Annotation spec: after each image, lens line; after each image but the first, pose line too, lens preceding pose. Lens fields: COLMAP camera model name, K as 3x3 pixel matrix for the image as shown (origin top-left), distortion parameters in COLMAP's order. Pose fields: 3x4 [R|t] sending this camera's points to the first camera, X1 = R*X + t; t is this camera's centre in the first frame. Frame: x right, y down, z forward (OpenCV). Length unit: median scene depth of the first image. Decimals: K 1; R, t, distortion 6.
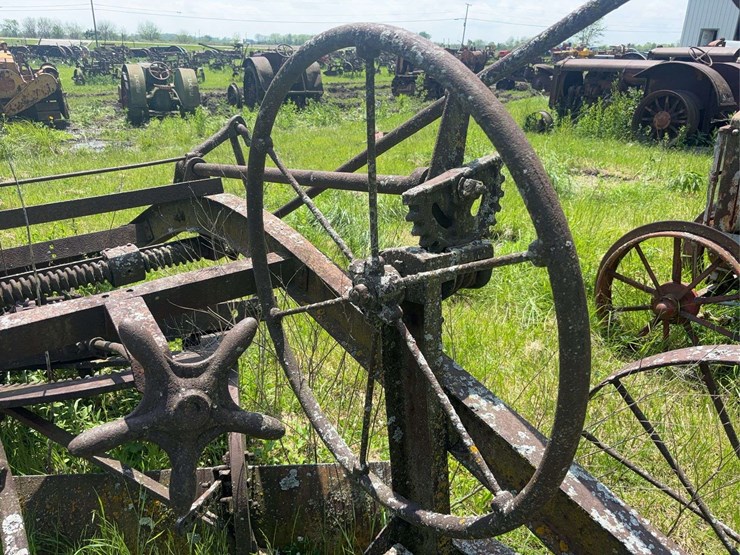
lens RADIAL K [[561.8, 0, 363.4], [0, 561.8, 275.5], [0, 0, 1]] dist [0.017401, -0.015263]
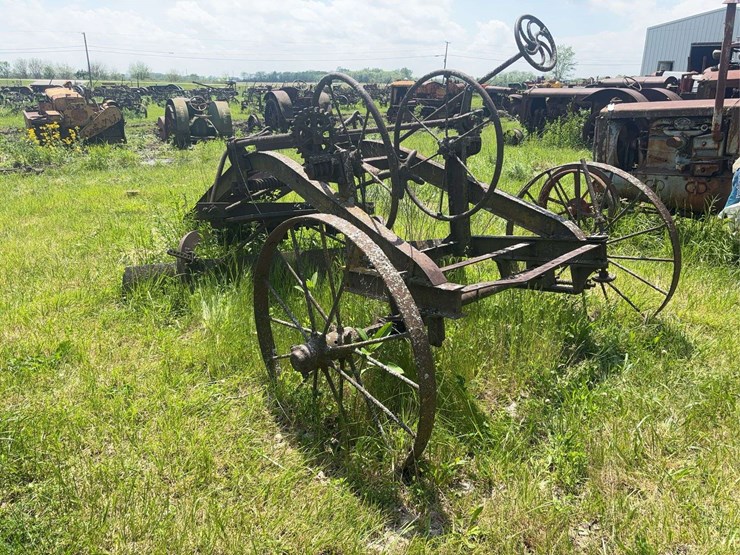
lens RADIAL K [[561.8, 0, 377.3], [0, 561.8, 276.3], [0, 0, 1]] dist [0.017401, -0.015263]
pose [[0.998550, -0.030084, 0.044634, -0.049035], [0.032459, 0.998041, -0.053485, 0.083408], [-0.042937, 0.054856, 0.997571, -0.197475]]
